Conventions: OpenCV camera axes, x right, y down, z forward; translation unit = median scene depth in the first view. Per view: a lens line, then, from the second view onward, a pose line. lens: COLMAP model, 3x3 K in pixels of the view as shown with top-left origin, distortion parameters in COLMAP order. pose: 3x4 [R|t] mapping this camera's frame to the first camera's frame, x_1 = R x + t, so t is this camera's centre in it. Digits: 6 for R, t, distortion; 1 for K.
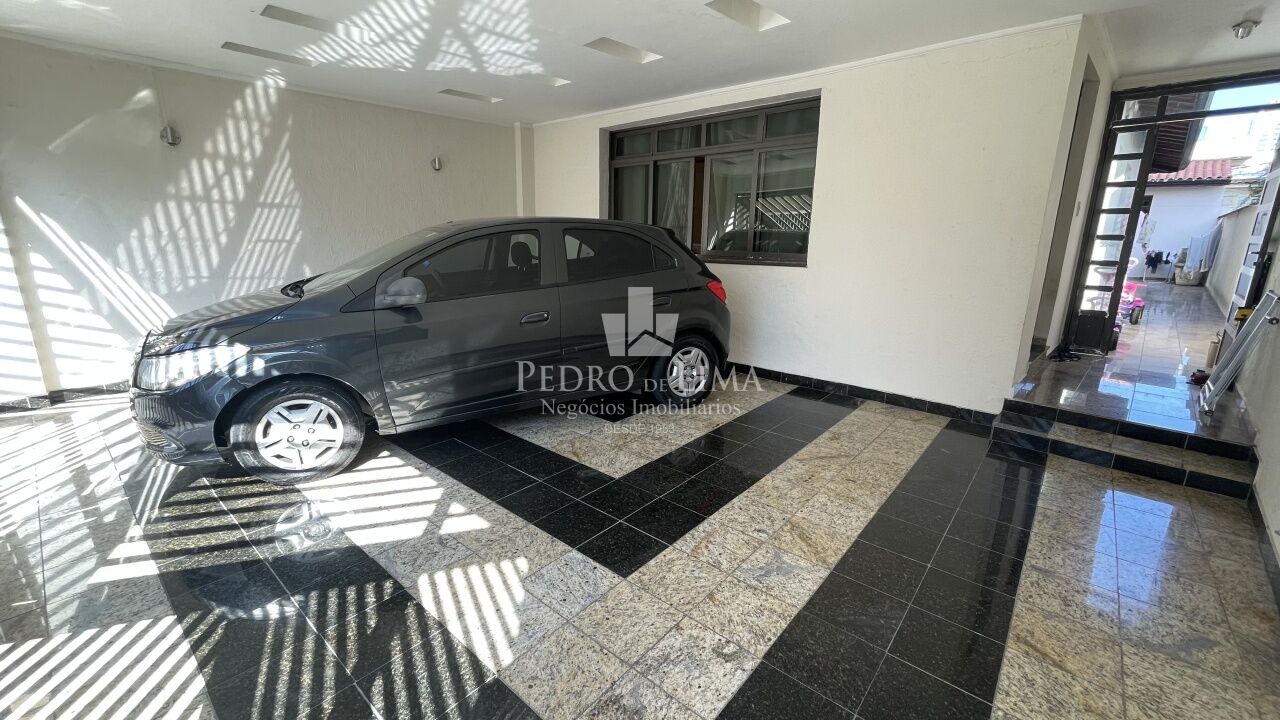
lens RADIAL K [[518.1, 0, 641.6], [0, 518.1, 359.8], [0, 0, 1]] dist [-0.002935, 0.000047]
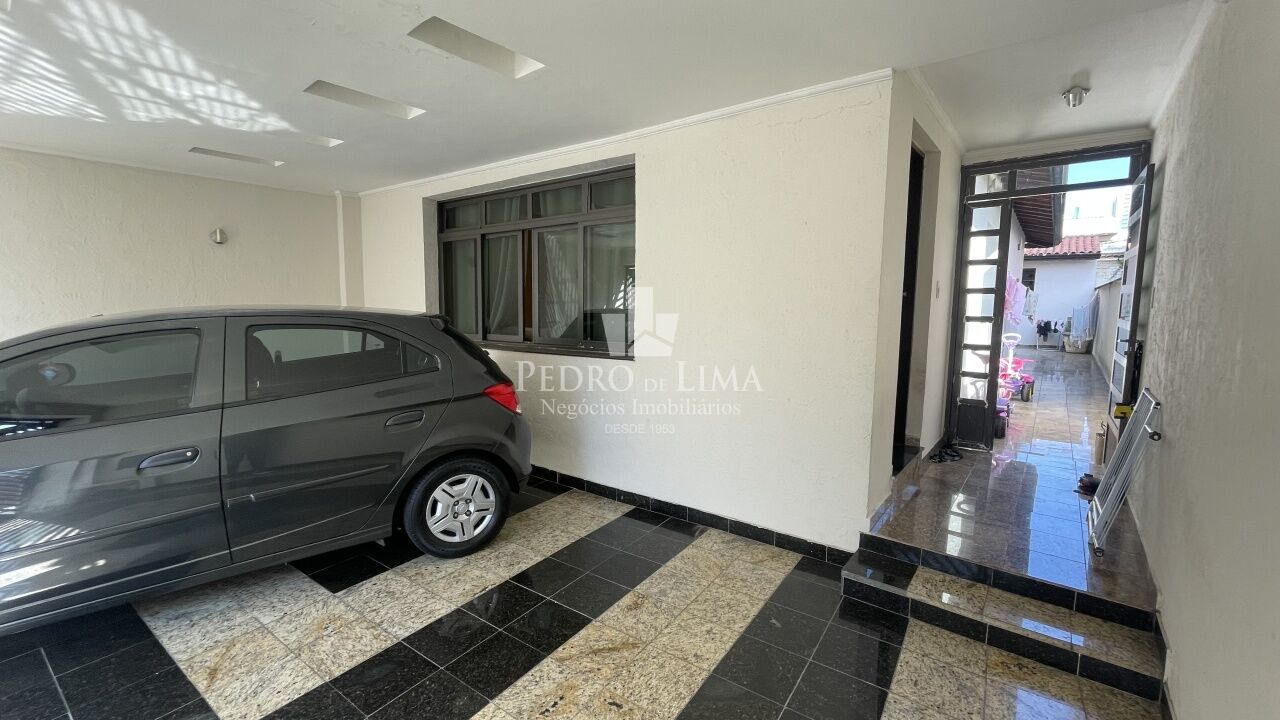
lens RADIAL K [[518.1, 0, 641.6], [0, 518.1, 359.8], [0, 0, 1]] dist [-0.002935, 0.000047]
pose [[0.994726, -0.017751, 0.101018, 0.248274], [0.030435, 0.991634, -0.125443, -0.077443], [-0.097947, 0.127855, 0.986944, 0.191101]]
